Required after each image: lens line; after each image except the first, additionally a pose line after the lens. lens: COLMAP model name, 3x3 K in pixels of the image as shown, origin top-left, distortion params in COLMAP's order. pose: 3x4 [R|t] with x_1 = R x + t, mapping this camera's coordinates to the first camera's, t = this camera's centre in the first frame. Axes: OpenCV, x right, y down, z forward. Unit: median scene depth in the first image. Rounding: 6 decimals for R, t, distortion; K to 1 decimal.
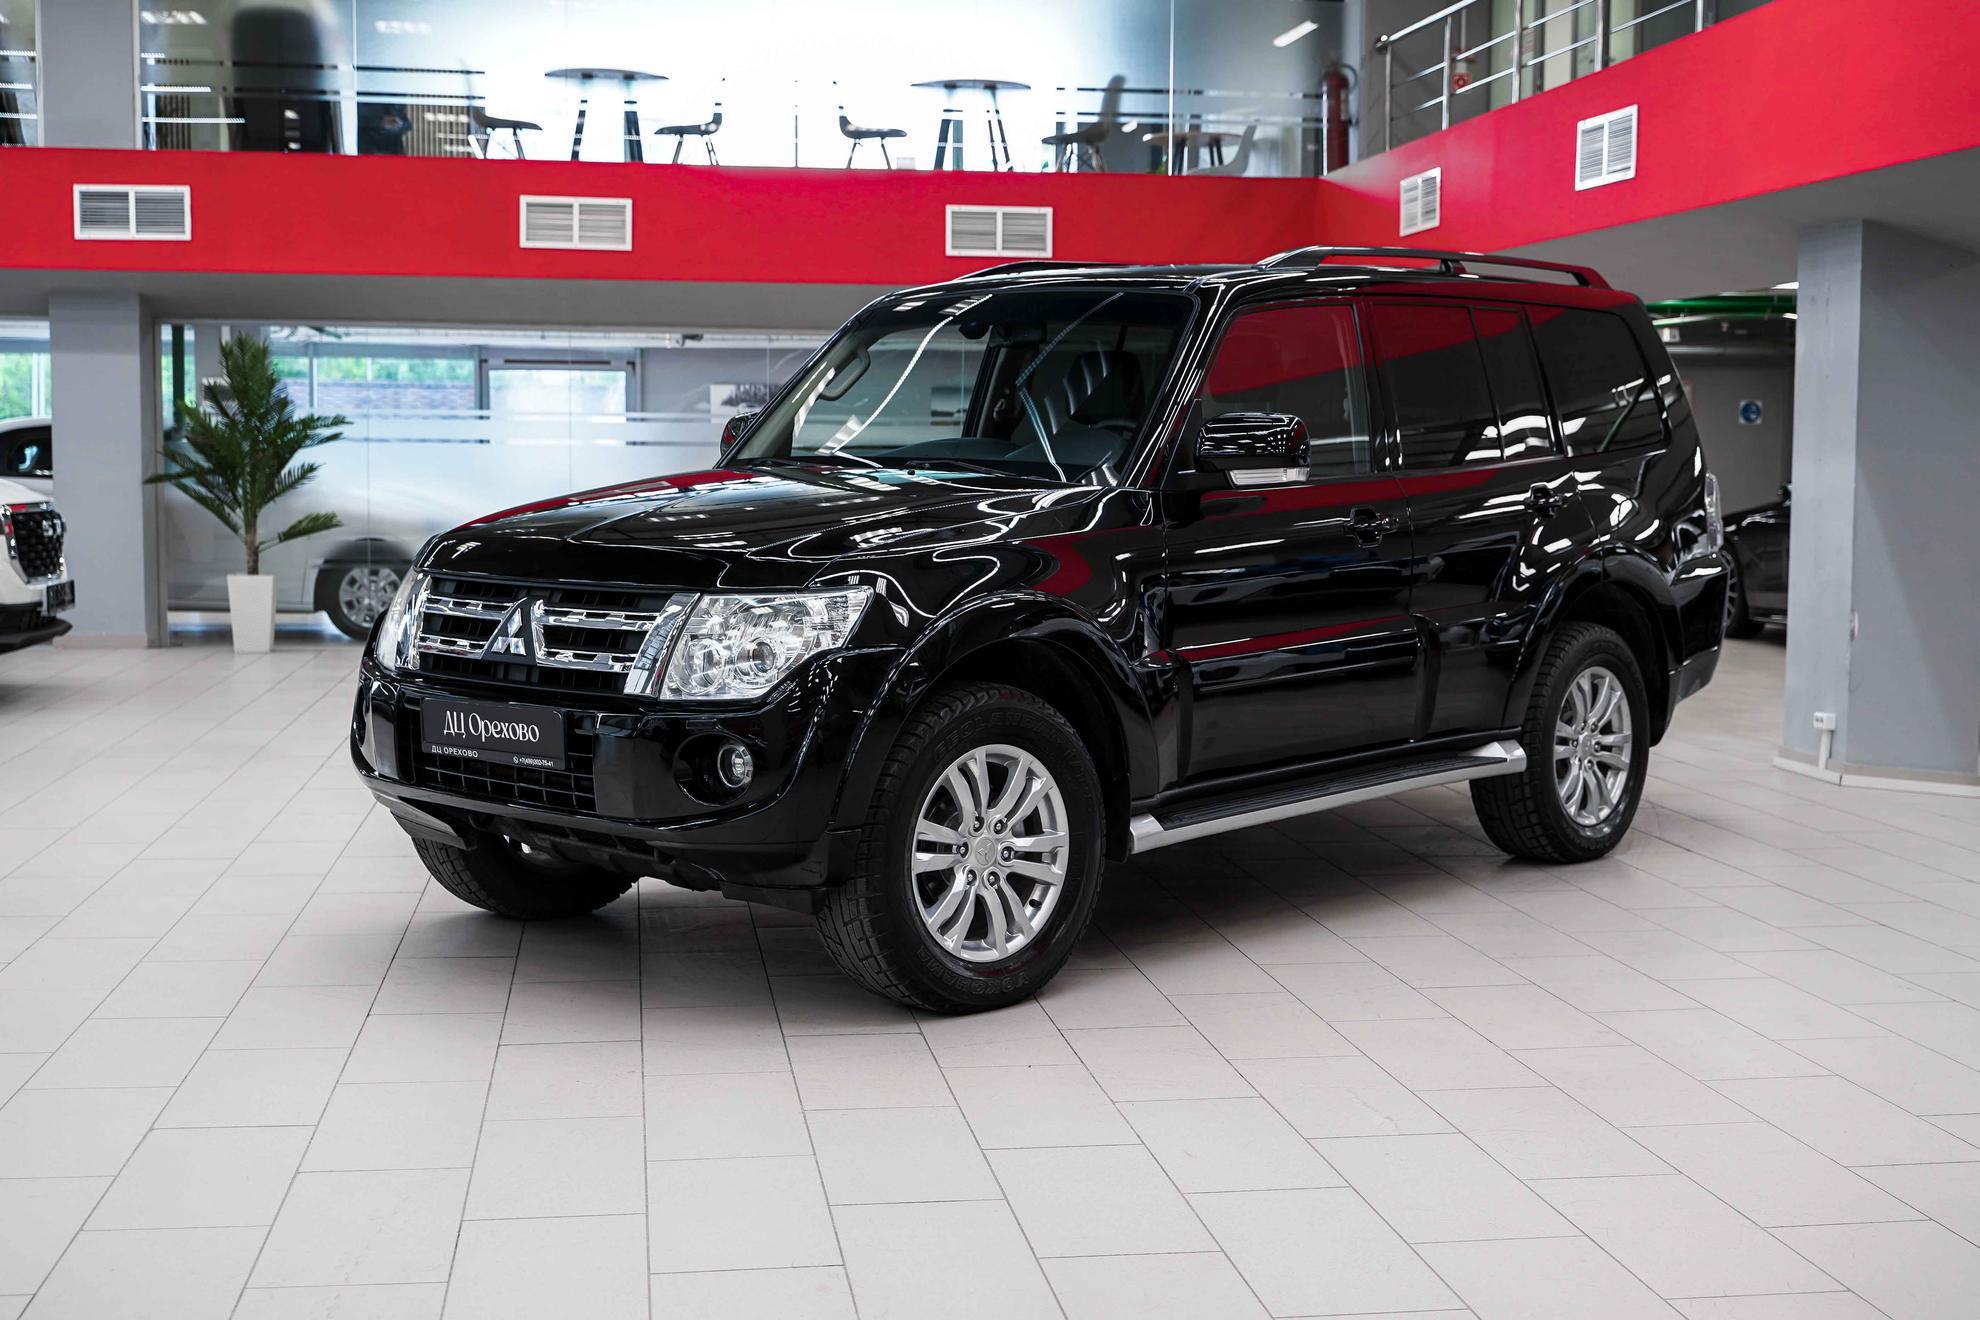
lens RADIAL K [[2271.2, 0, 984.5], [0, 2271.2, 670.6], [0, 0, 1]] dist [-0.016353, 0.000000]
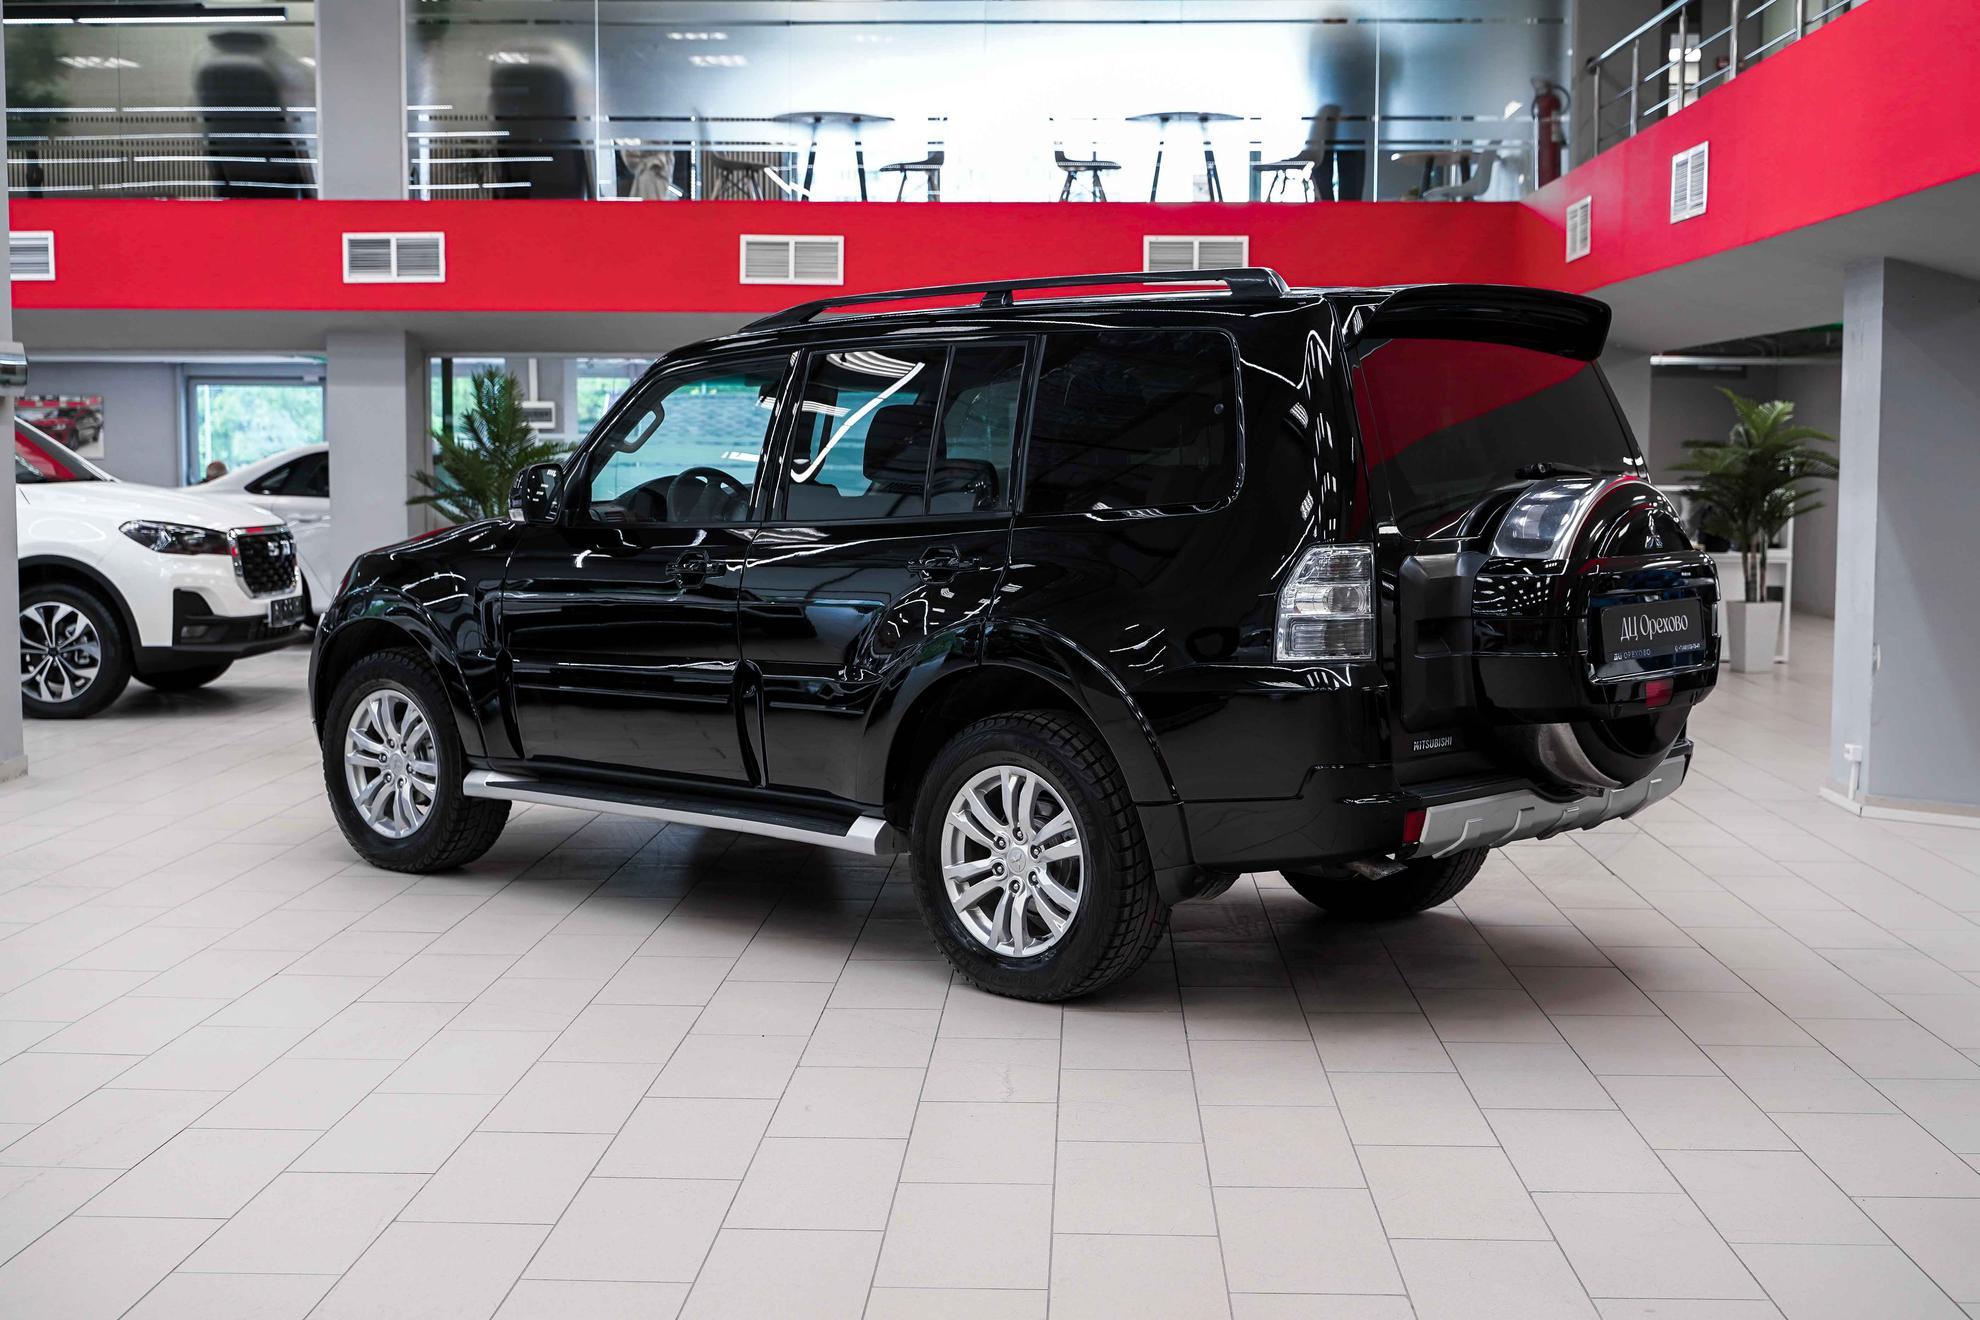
lens RADIAL K [[2304.2, 0, 996.2], [0, 2304.2, 663.1], [0, 0, 1]] dist [-0.006395, 0.000000]
pose [[0.984836, 0.013078, -0.172993, 0.103950], [-0.014235, 0.999884, -0.005449, -0.003952], [0.172902, 0.007829, 0.984908, -0.045694]]
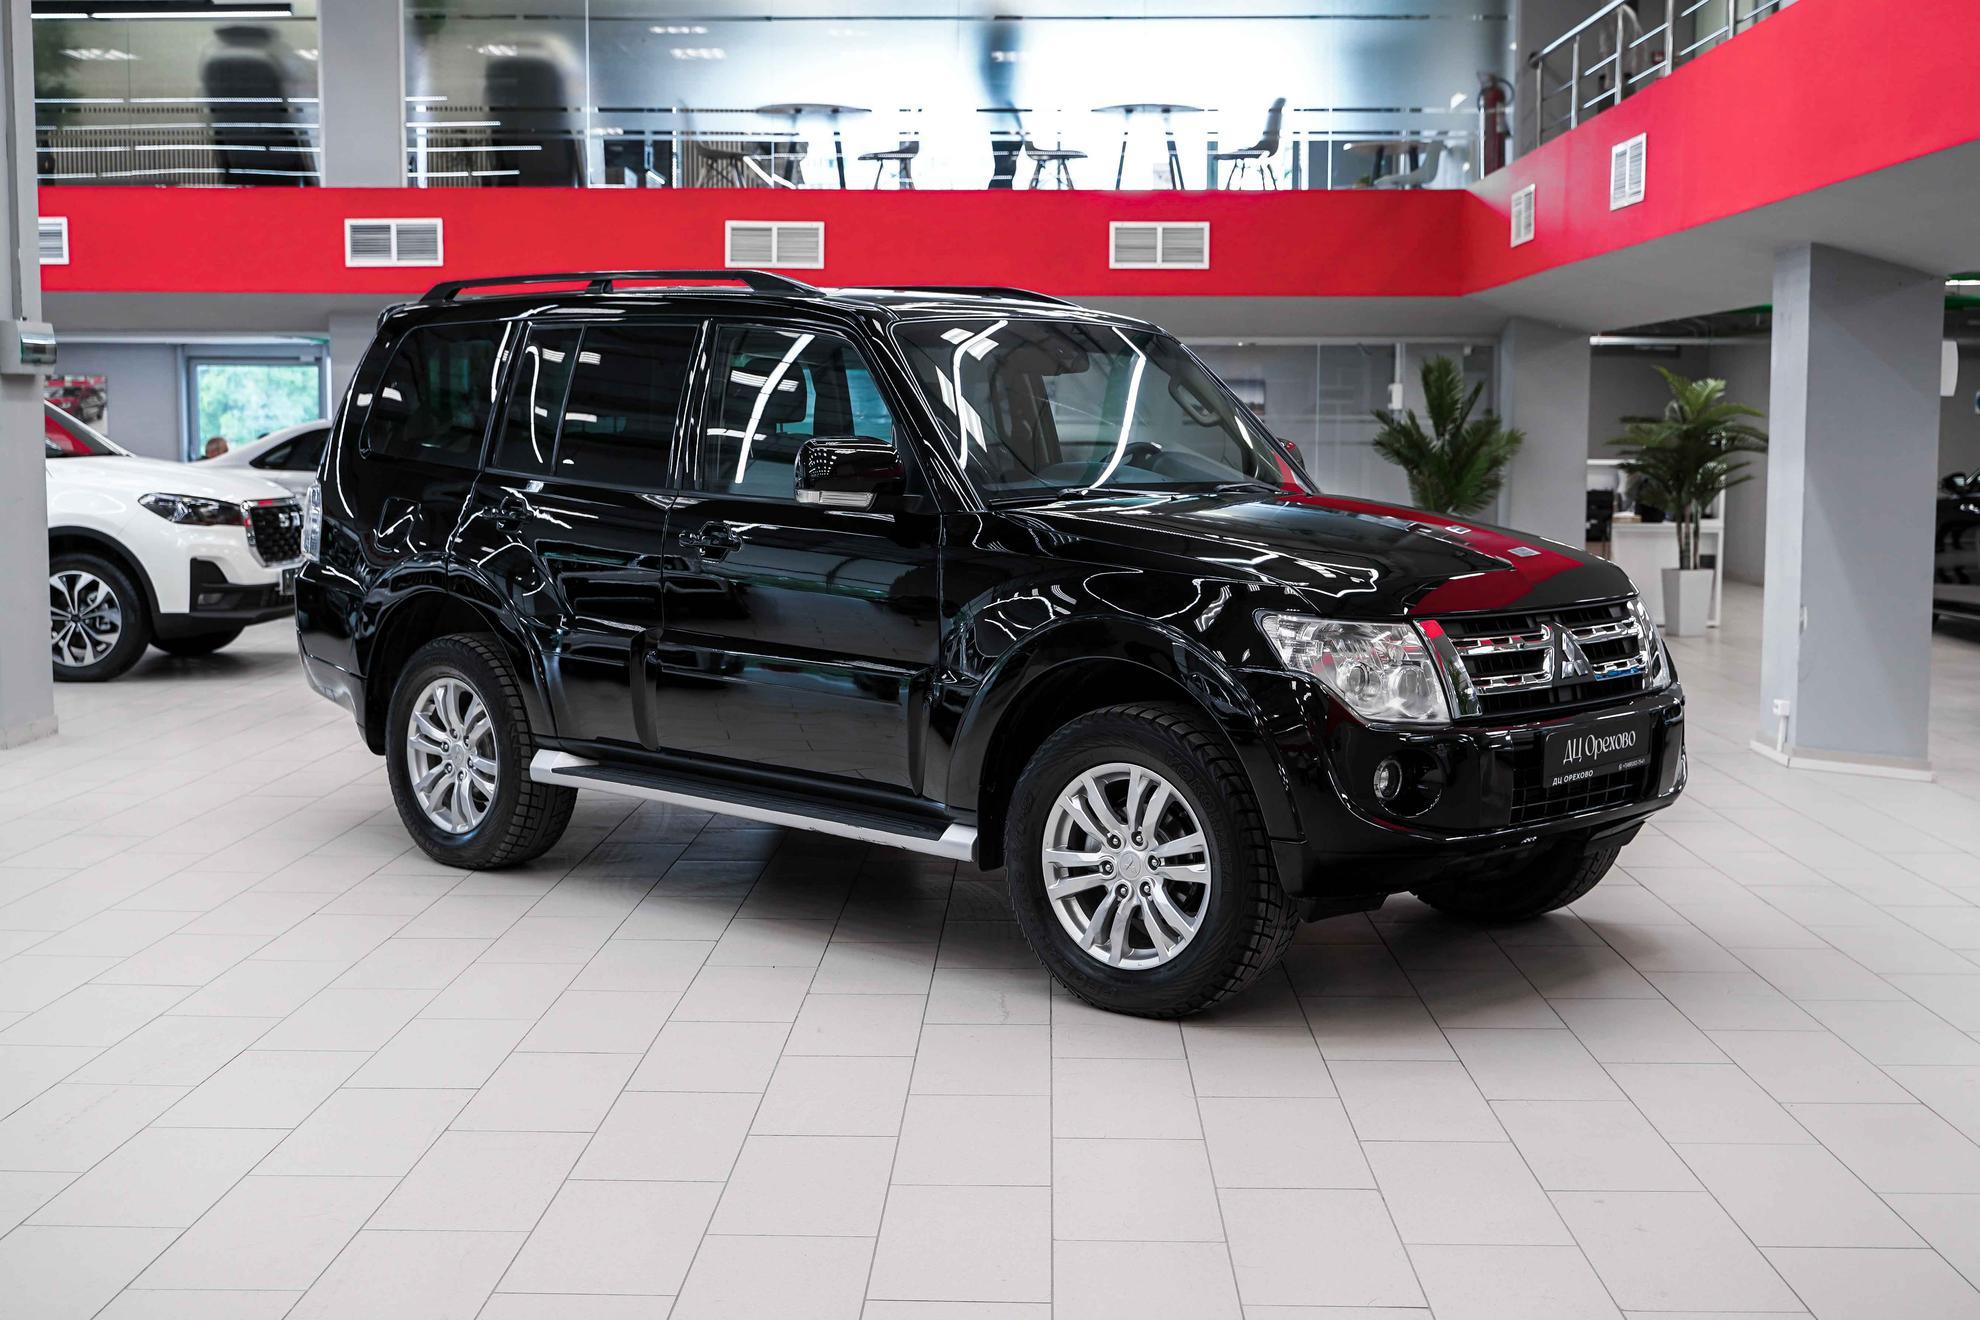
lens RADIAL K [[2217.4, 0, 989.3], [0, 2217.4, 648.1], [0, 0, 1]] dist [-0.007082, 0.000000]
pose [[0.987067, 0.012078, -0.159855, 0.101204], [-0.012055, 0.999927, 0.001113, -0.001564], [0.159856, 0.000828, 0.987140, -0.059428]]
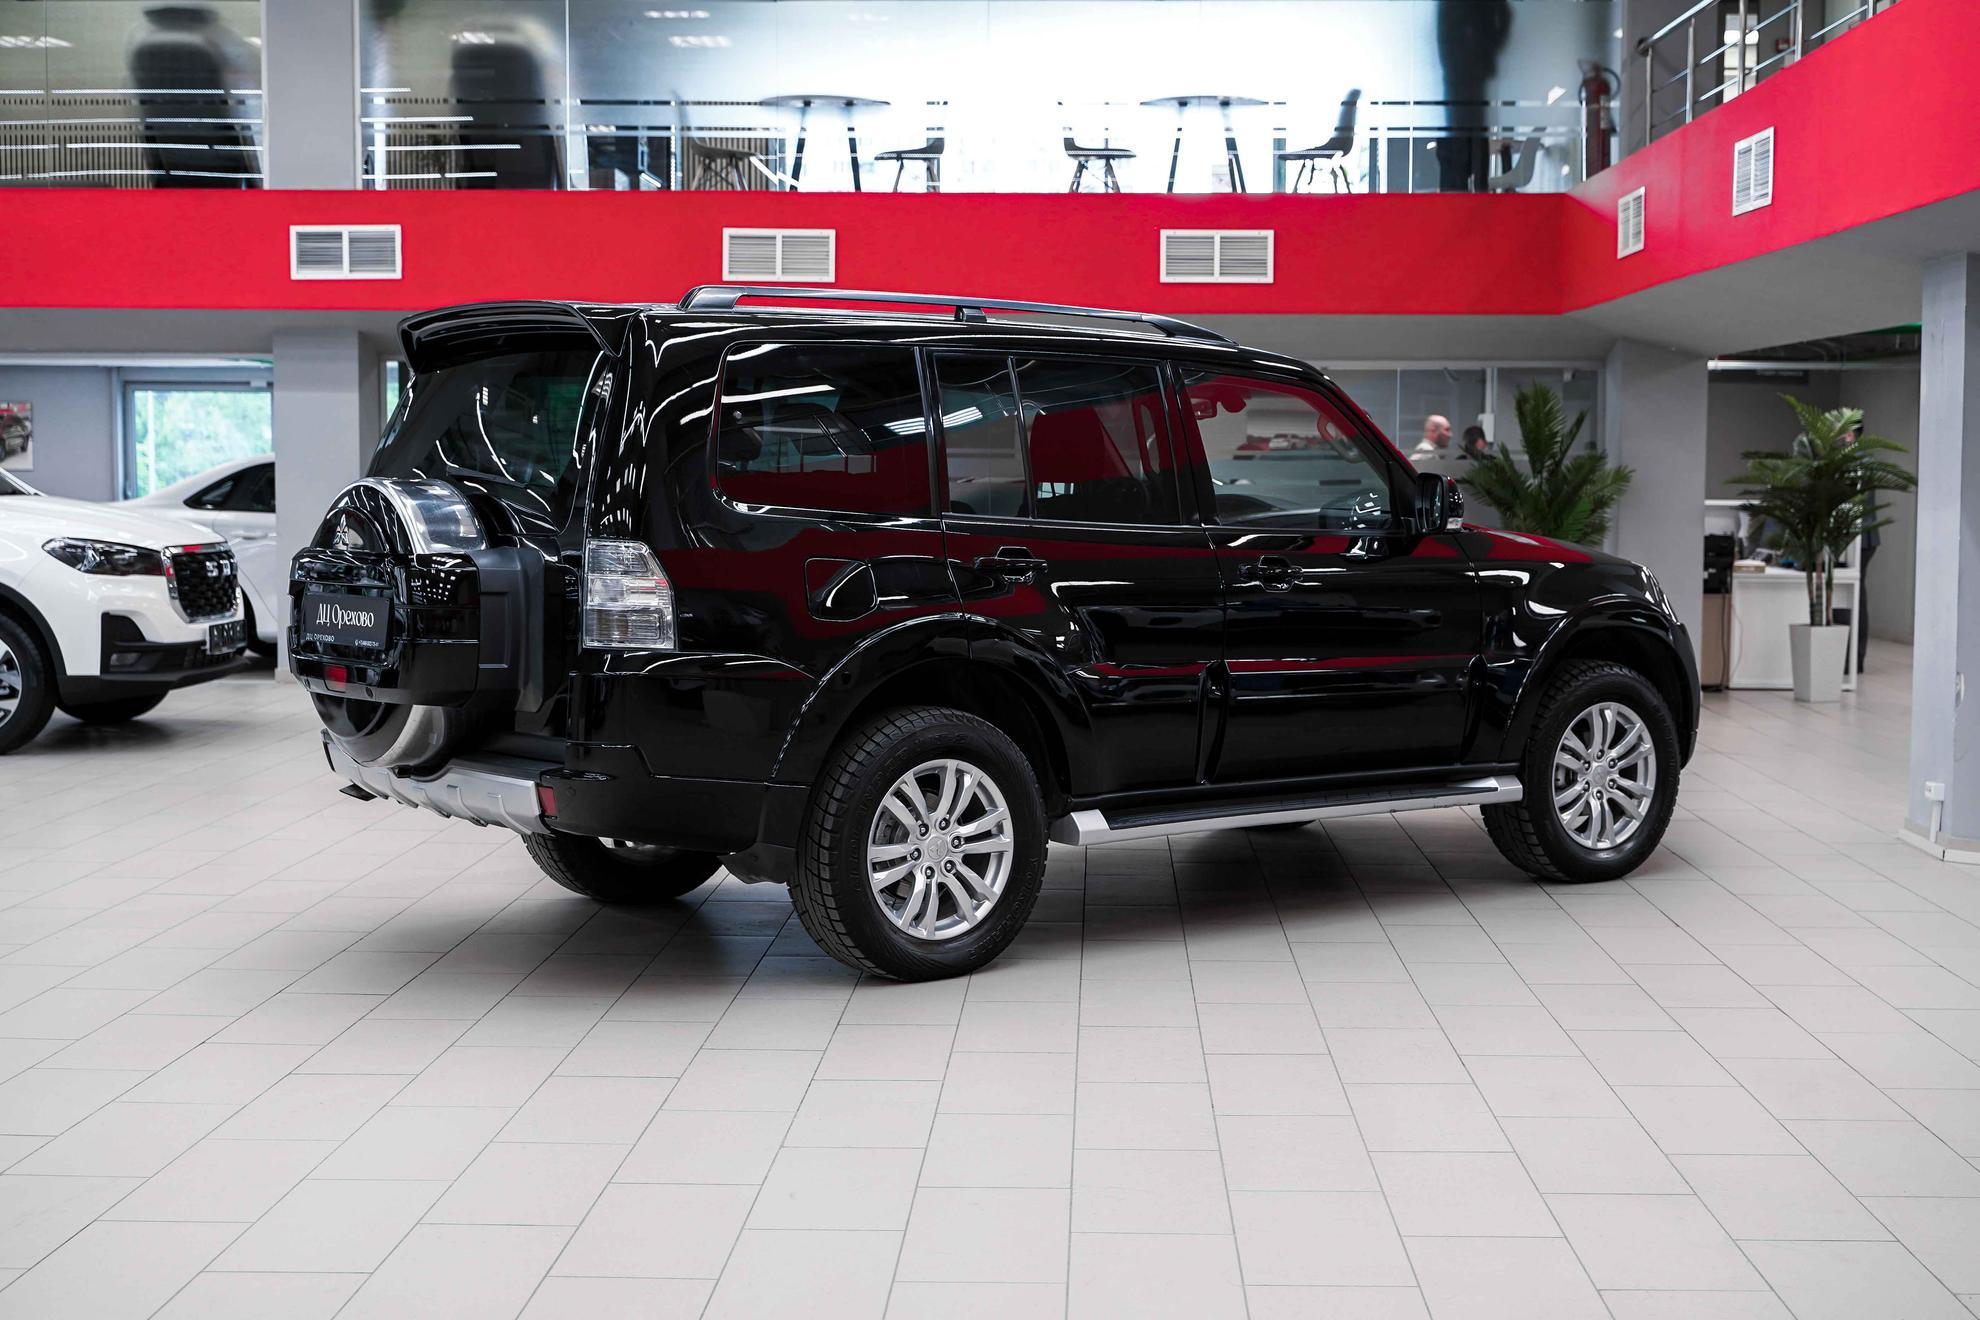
lens RADIAL K [[2474.7, 0, 1030.3], [0, 2474.7, 670.0], [0, 0, 1]] dist [-0.010090, 0.000000]
pose [[0.986869, 0.011006, -0.161144, 0.101699], [-0.013376, 0.999818, -0.013628, -0.005136], [0.160965, 0.015605, 0.986837, -0.034483]]
